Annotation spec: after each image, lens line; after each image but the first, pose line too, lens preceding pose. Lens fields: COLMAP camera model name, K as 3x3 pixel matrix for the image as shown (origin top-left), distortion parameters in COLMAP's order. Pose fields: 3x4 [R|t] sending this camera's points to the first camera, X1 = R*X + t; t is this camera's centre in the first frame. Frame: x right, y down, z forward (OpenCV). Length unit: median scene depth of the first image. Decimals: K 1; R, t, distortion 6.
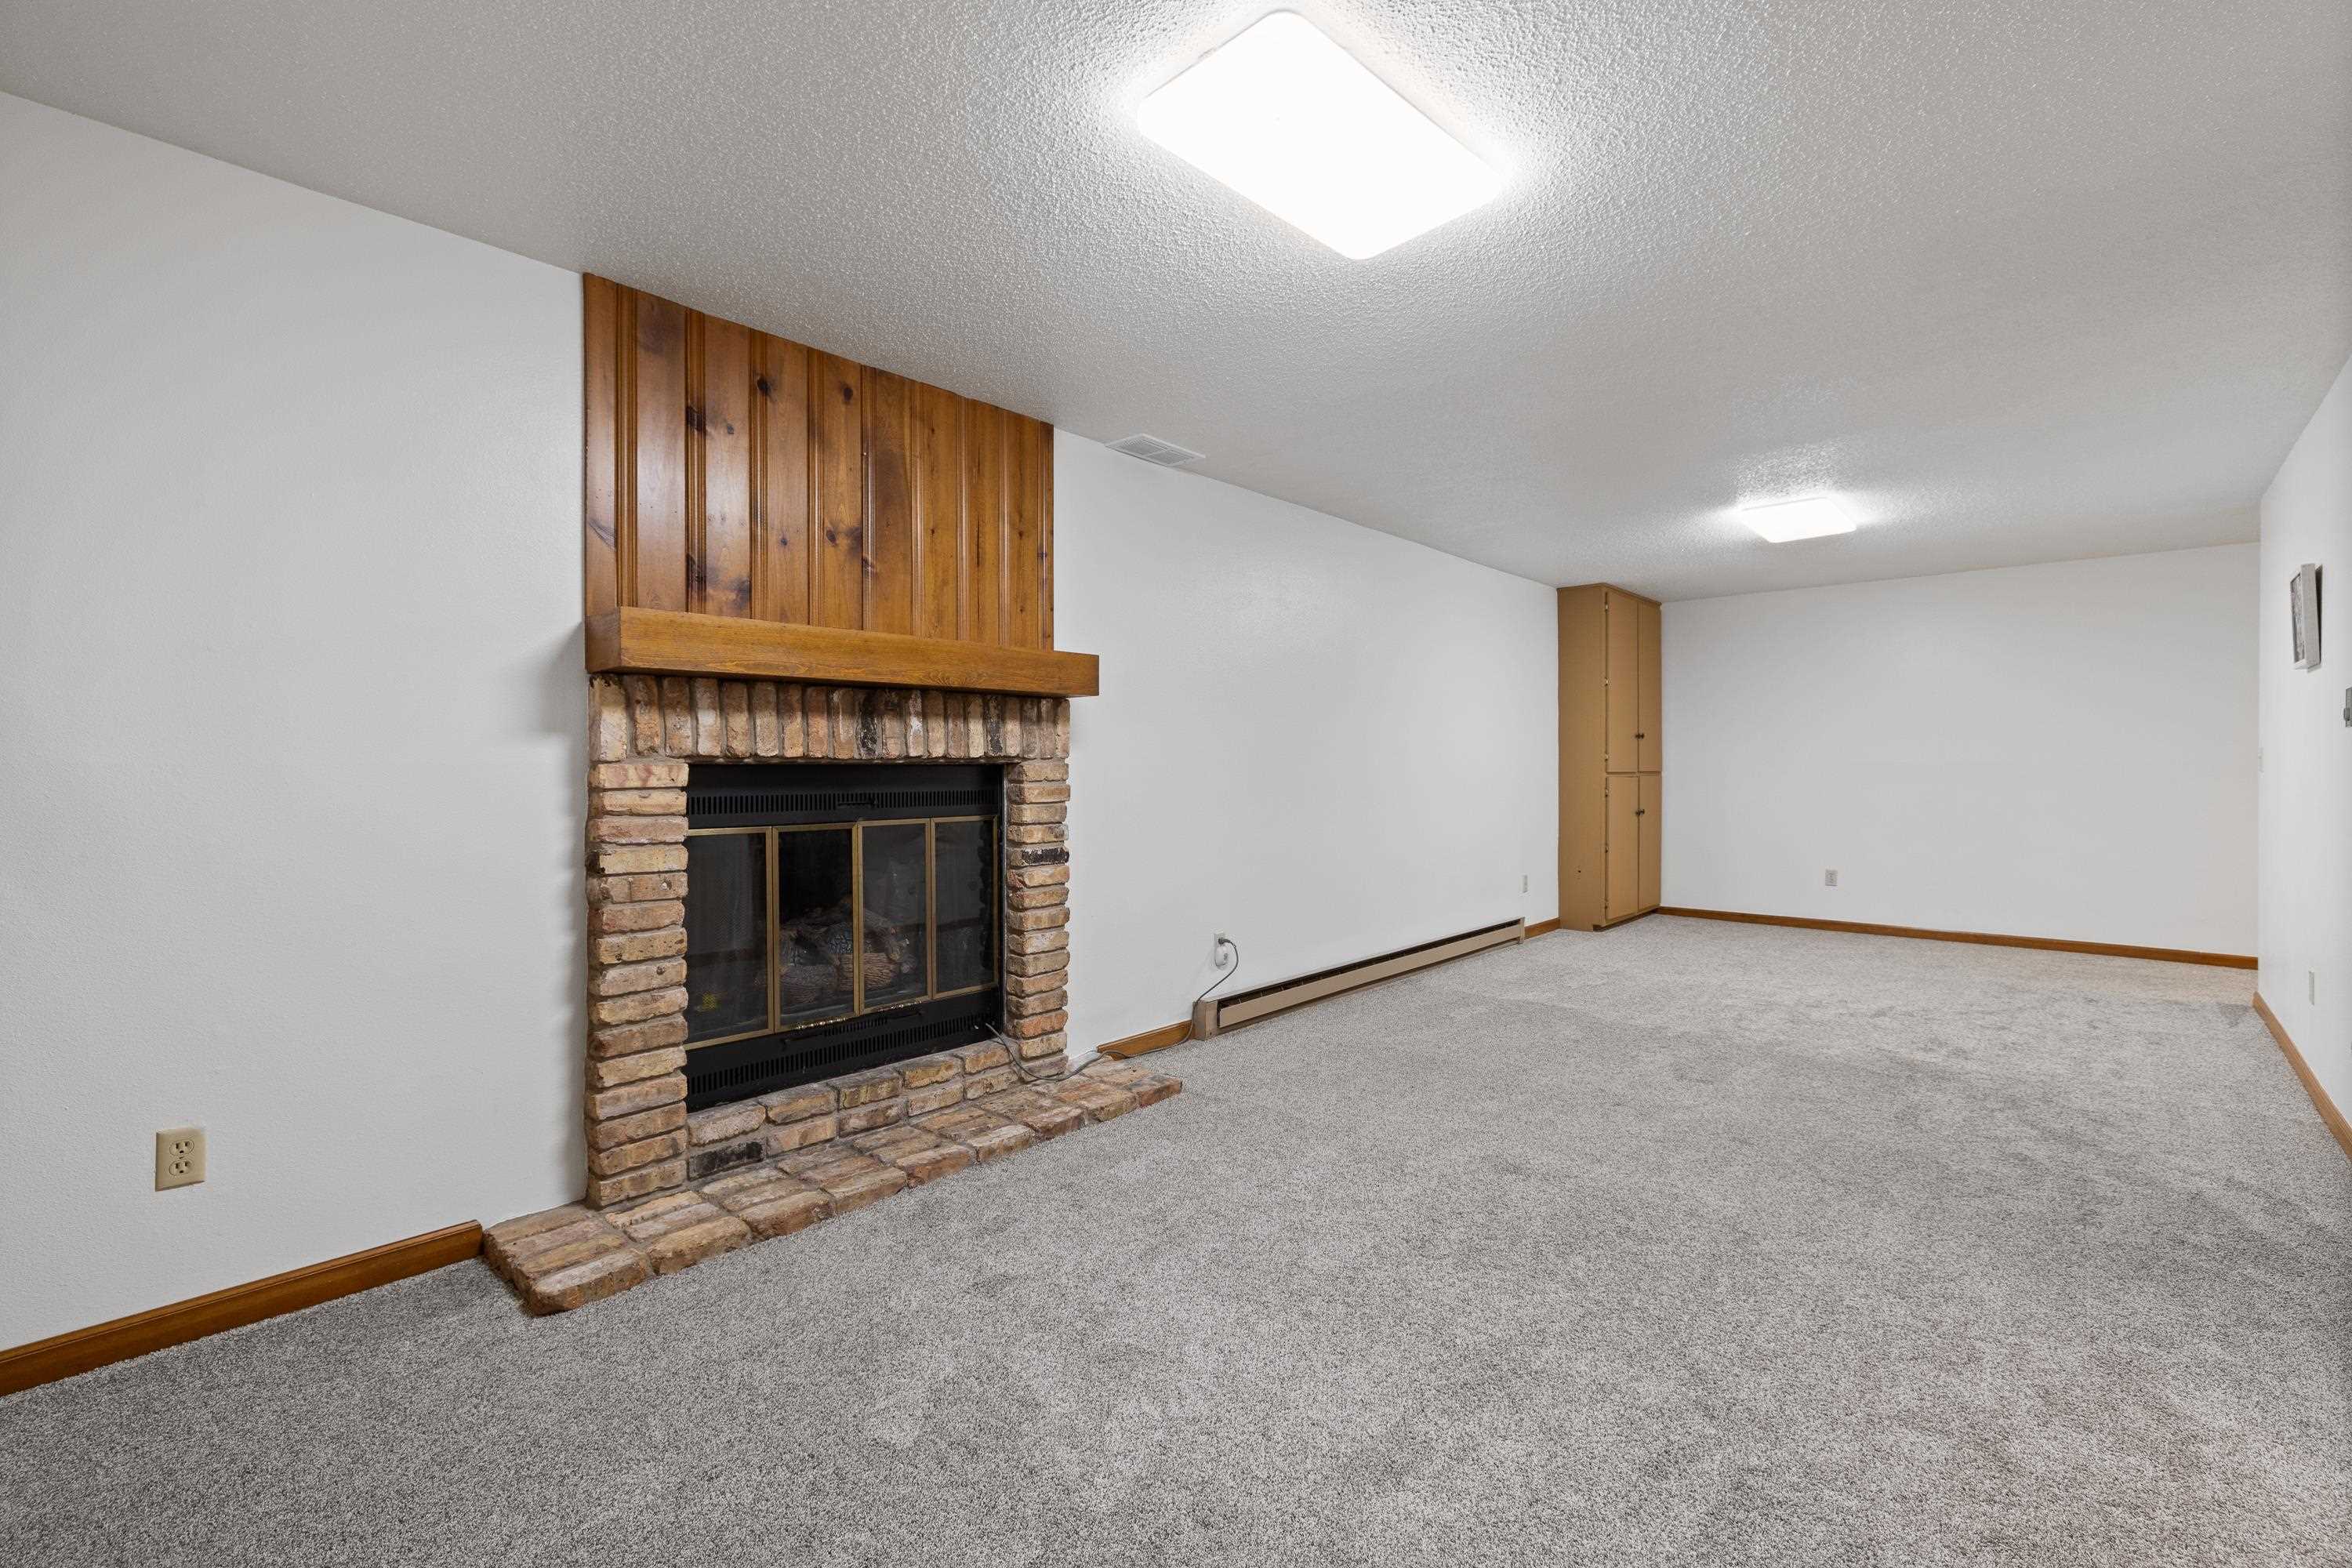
lens RADIAL K [[1017.1, 0, 1175.3], [0, 1017.1, 767.5], [0, 0, 1]] dist [-0.004212, -0.000305]
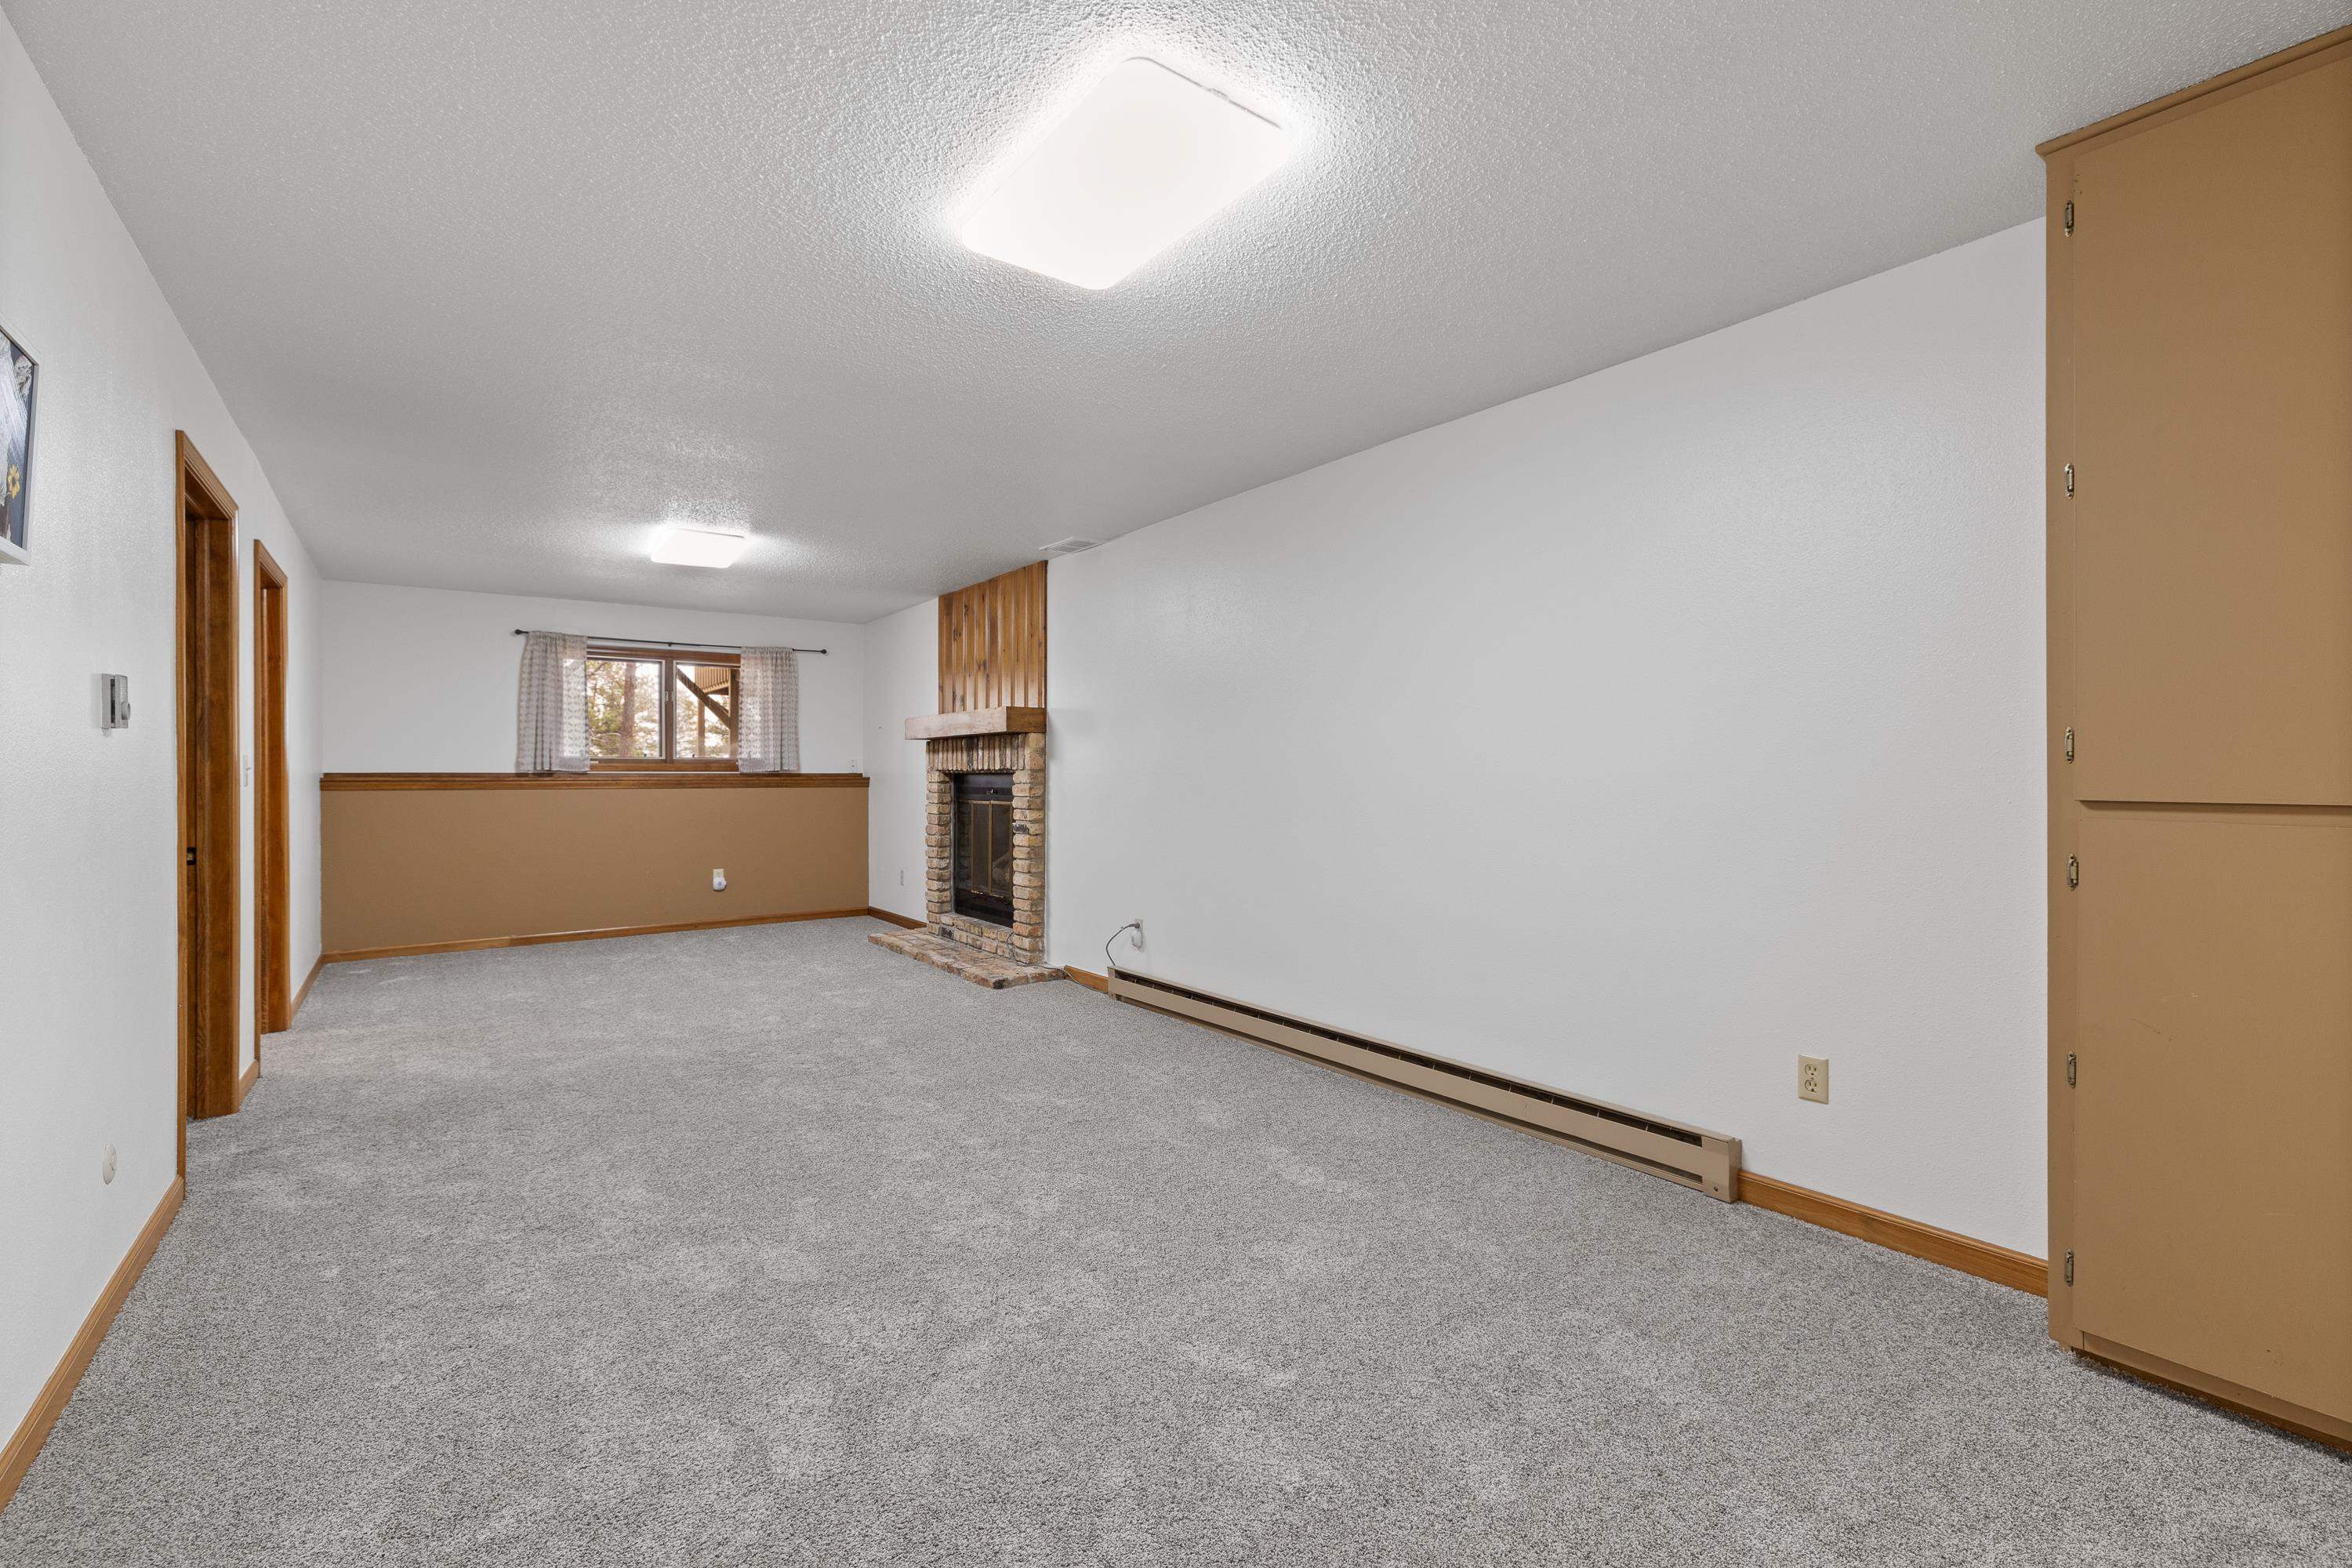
lens RADIAL K [[1017.1, 0, 1176.4], [0, 1017.1, 785.3], [0, 0, 1]] dist [-0.004212, -0.000305]
pose [[-0.193004, 0.013698, -0.981102, 1.505206], [-0.001599, 0.999897, 0.014275, -0.008436], [0.981197, 0.004324, -0.192963, 1.624464]]
